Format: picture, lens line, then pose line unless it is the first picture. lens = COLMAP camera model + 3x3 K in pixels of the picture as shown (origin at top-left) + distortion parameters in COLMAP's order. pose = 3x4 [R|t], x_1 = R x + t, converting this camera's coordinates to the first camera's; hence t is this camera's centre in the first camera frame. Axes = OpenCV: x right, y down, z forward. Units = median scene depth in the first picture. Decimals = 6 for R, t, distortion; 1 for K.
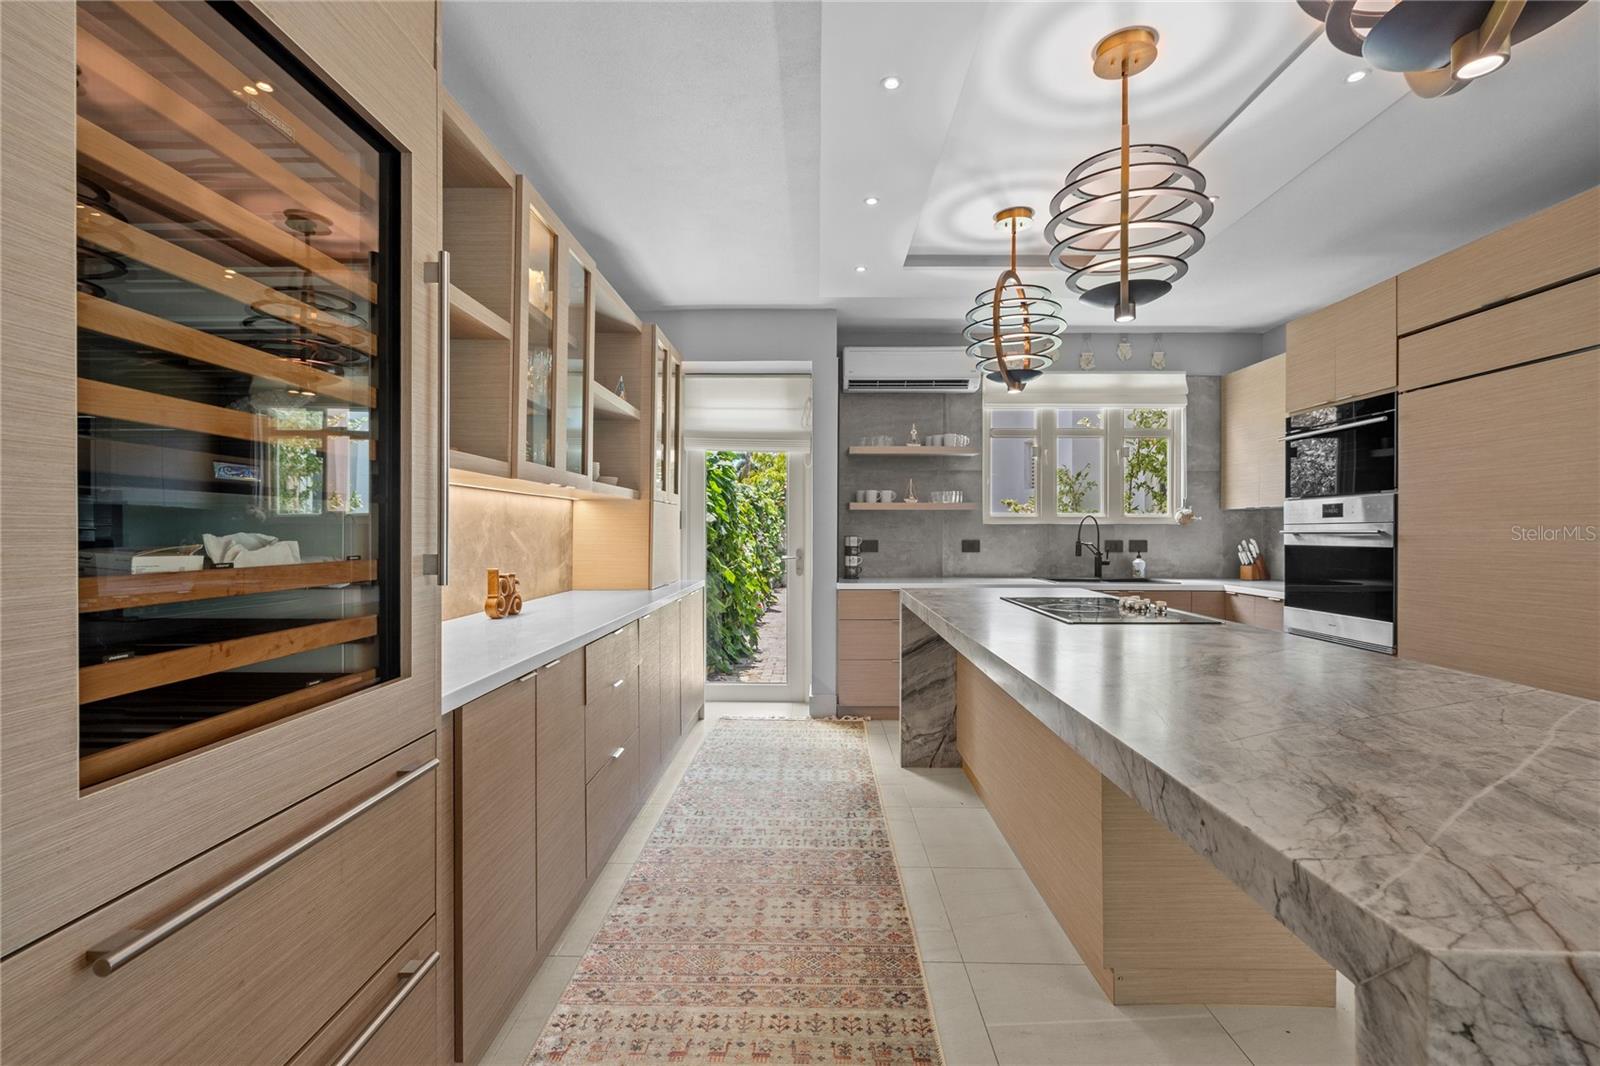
lens RADIAL K [[721.6, 0, 798.9], [0, 721.6, 530.7], [0, 0, 1]] dist [0.000318, 0.000375]
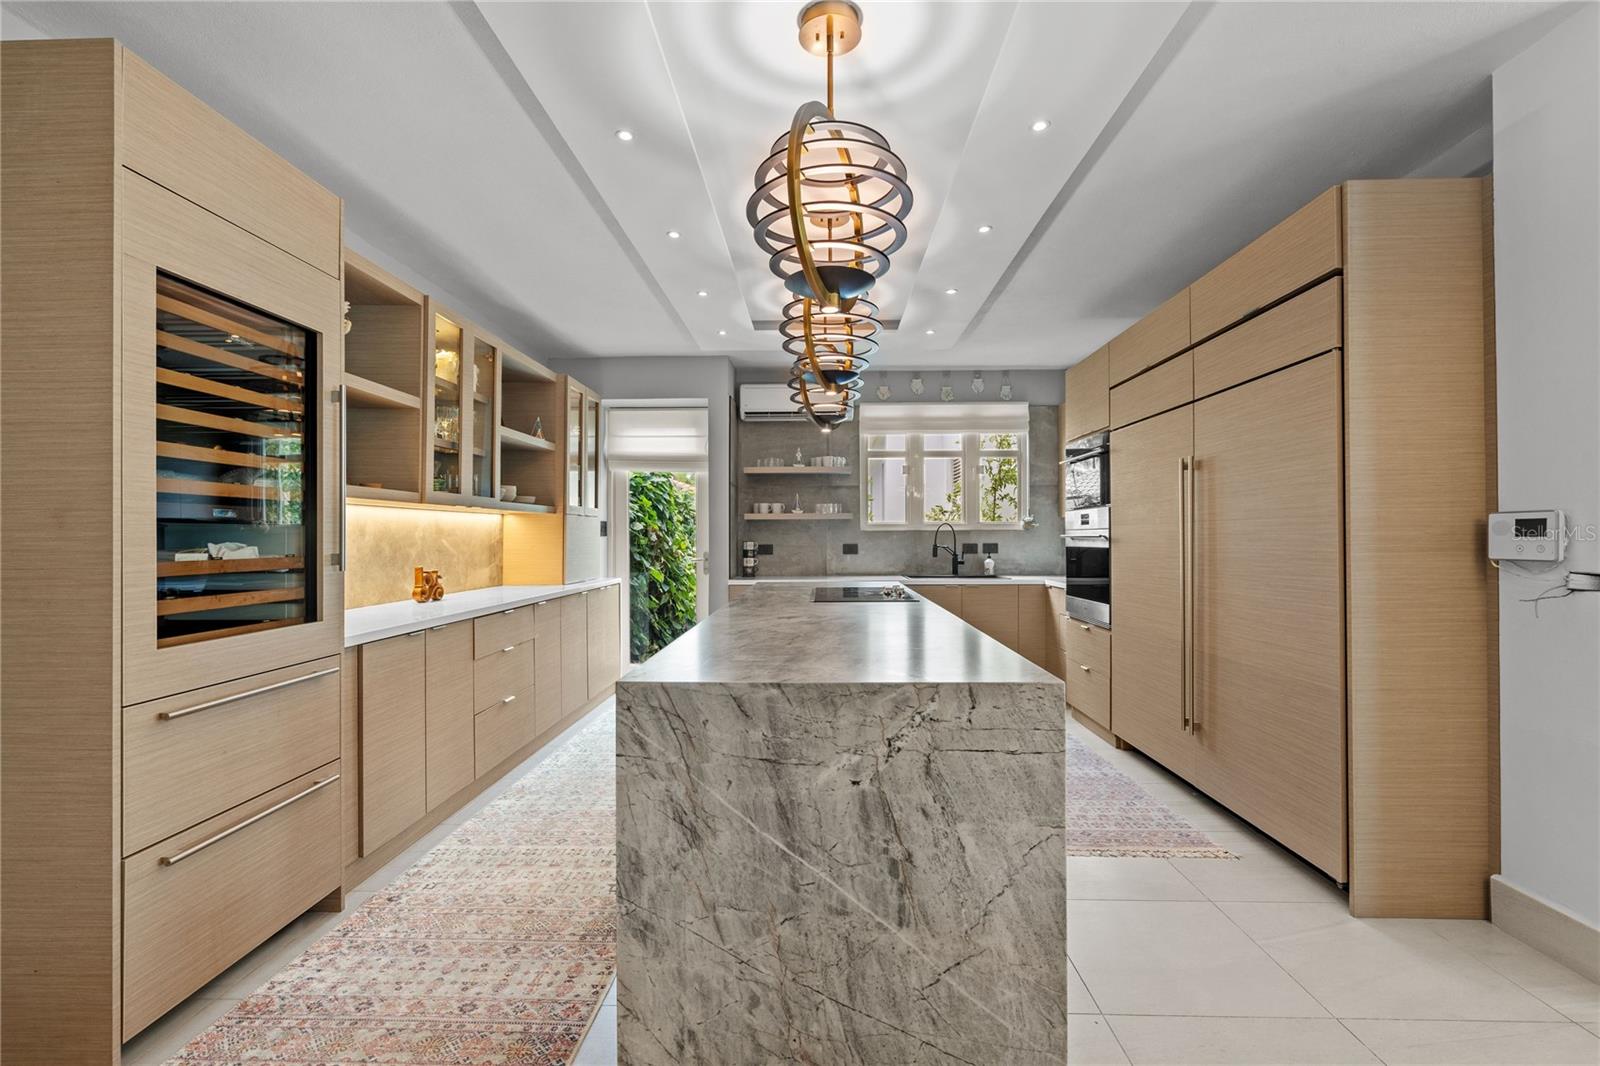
lens RADIAL K [[721.6, 0, 800.3], [0, 721.6, 531.1], [0, 0, 1]] dist [0.000318, 0.000375]
pose [[0.999942, -0.005539, -0.009190, 0.180717], [0.005481, 0.999965, -0.006361, -0.001622], [0.009225, 0.006310, 0.999938, -0.213769]]
